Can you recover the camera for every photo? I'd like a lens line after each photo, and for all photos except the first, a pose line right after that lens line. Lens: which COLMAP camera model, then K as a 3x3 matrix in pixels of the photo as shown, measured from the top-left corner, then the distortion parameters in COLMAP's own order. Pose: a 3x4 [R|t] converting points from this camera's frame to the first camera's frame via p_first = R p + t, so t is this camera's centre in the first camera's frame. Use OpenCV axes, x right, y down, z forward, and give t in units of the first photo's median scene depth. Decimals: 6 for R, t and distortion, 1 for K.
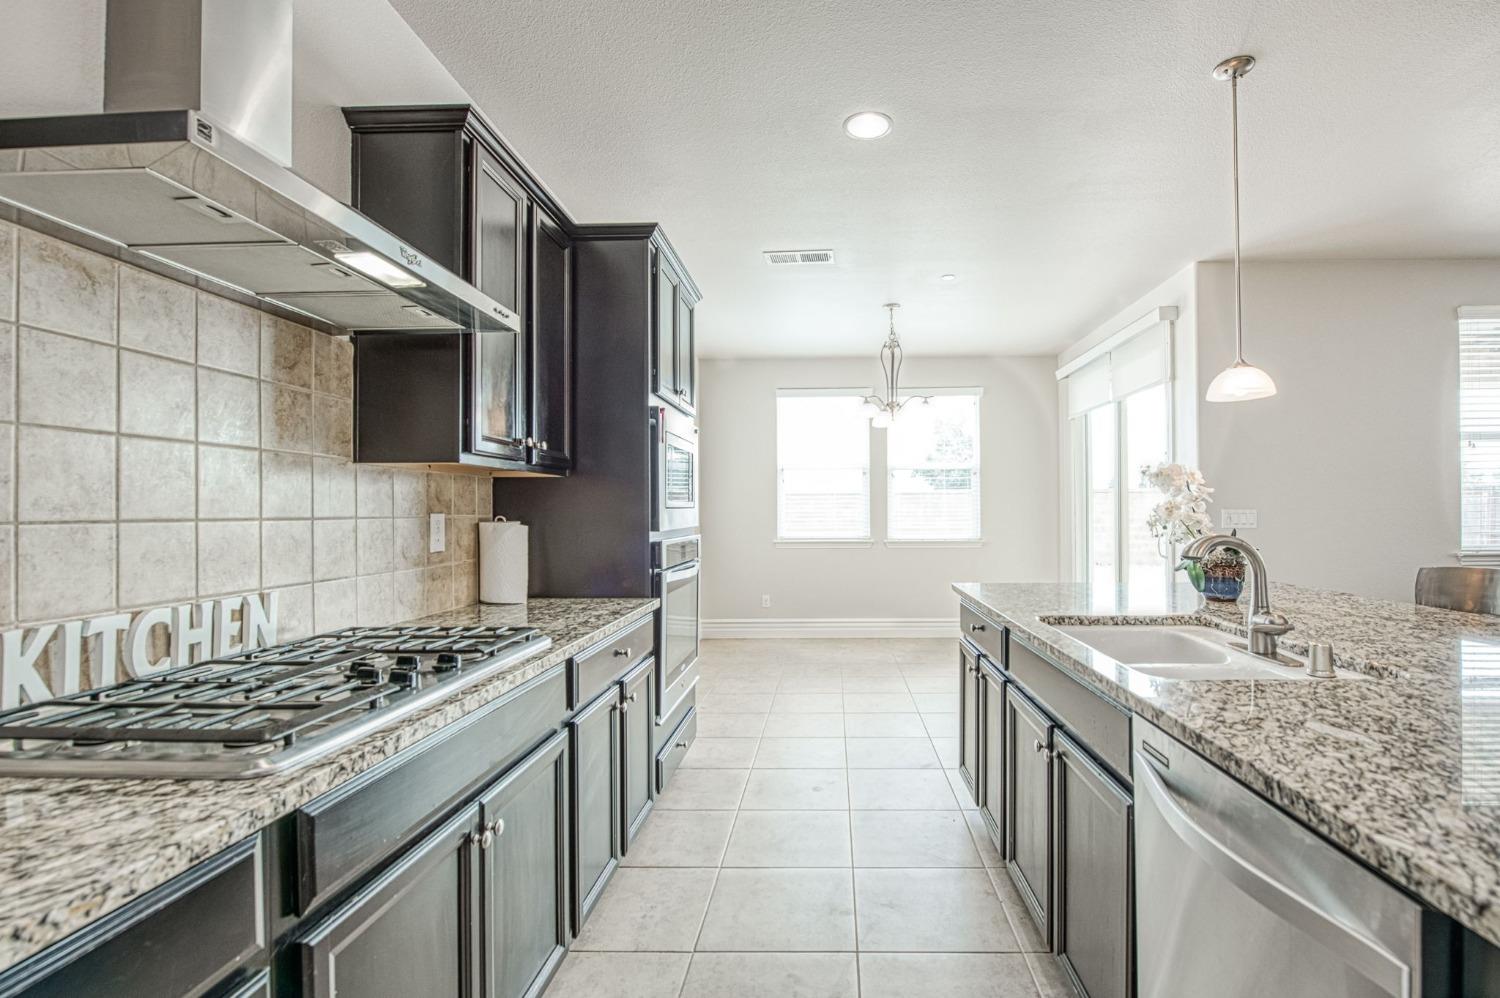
lens RADIAL K [[678.8, 0, 813.6], [0, 678.8, 511.9], [0, 0, 1]] dist [-0.015772, -0.002915]
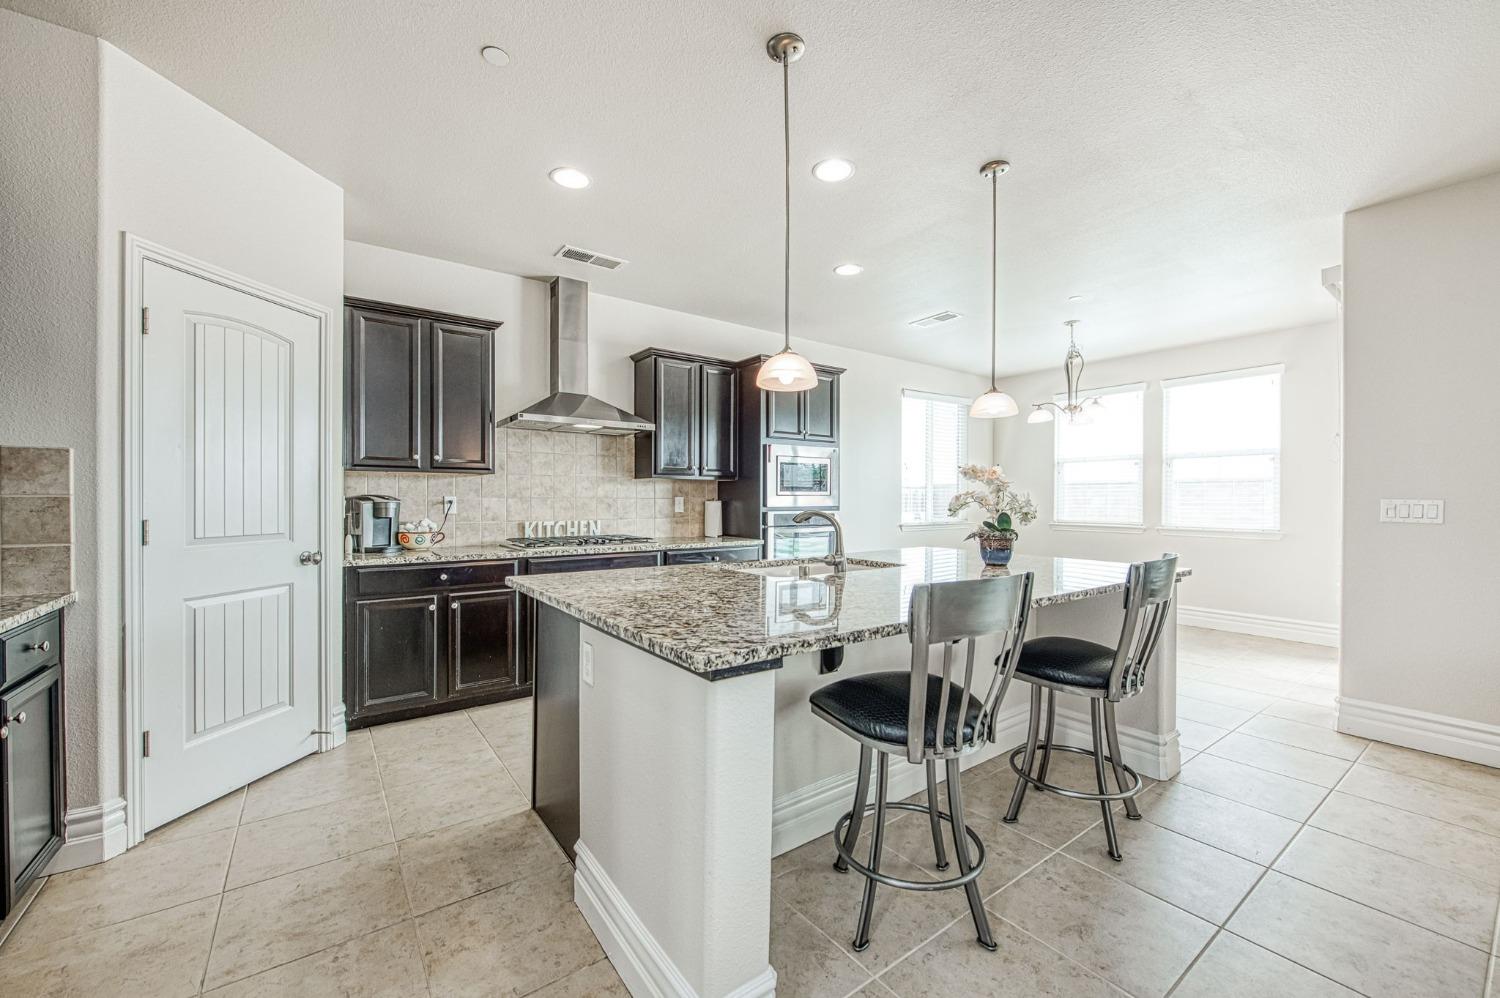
lens RADIAL K [[580.0, 0, 758.5], [0, 580.0, 500.9], [0, 0, 1]] dist [0.001298, -0.000598]
pose [[0.622283, 0.011407, -0.782709, 1.581703], [-0.007451, 0.999935, 0.008649, -0.005145], [0.782757, 0.000450, 0.622328, -0.123670]]
